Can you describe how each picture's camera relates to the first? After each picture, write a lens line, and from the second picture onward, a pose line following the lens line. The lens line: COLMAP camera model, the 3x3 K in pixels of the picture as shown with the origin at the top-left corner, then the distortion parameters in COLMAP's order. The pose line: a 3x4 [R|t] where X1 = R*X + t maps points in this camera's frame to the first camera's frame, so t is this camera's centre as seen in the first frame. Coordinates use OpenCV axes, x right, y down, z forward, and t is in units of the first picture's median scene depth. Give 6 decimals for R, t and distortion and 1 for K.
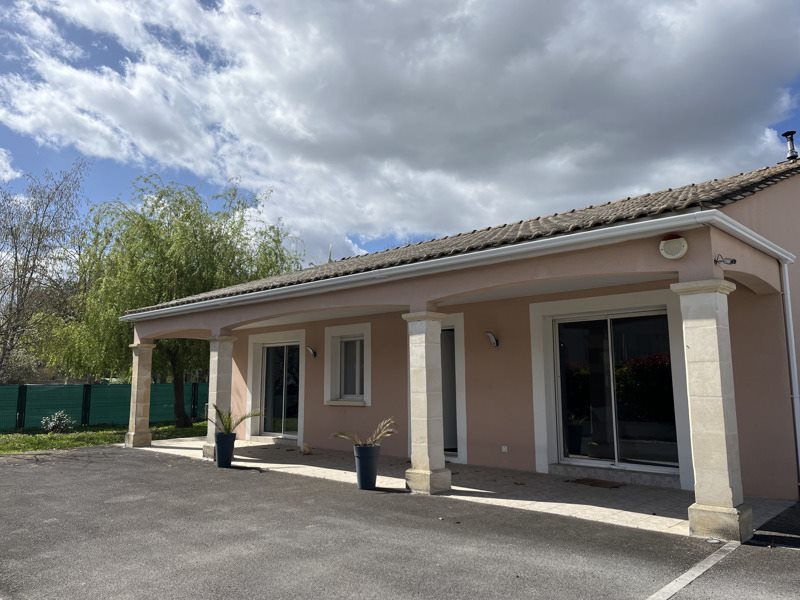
lens RADIAL K [[613.4, 0, 400.3], [0, 613.4, 299.1], [0, 0, 1]] dist [0.012656, 0.002586]
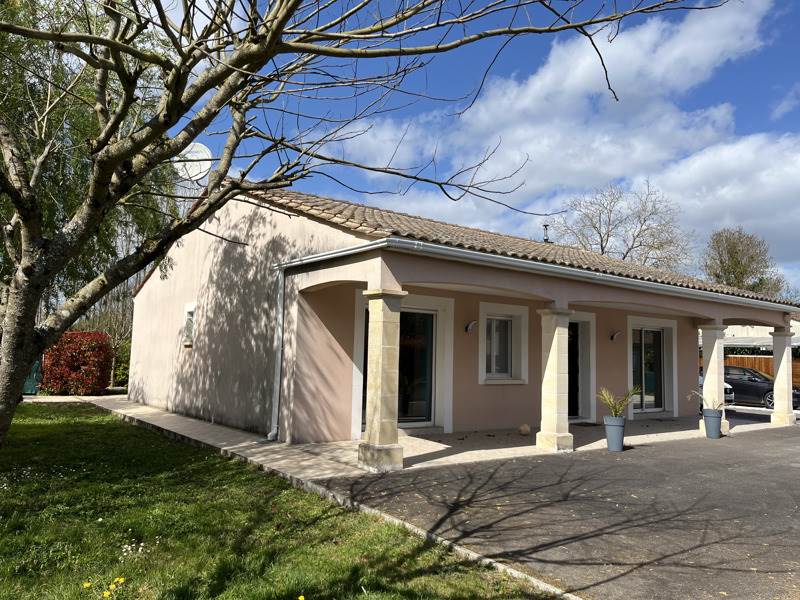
lens RADIAL K [[613.4, 0, 400.1], [0, 613.4, 300.1], [0, 0, 1]] dist [0.012656, 0.002586]
pose [[0.159234, 0.098129, 0.982352, -1.130903], [-0.159970, 0.984462, -0.072410, 0.139471], [-0.974194, -0.145617, 0.172458, 1.025373]]
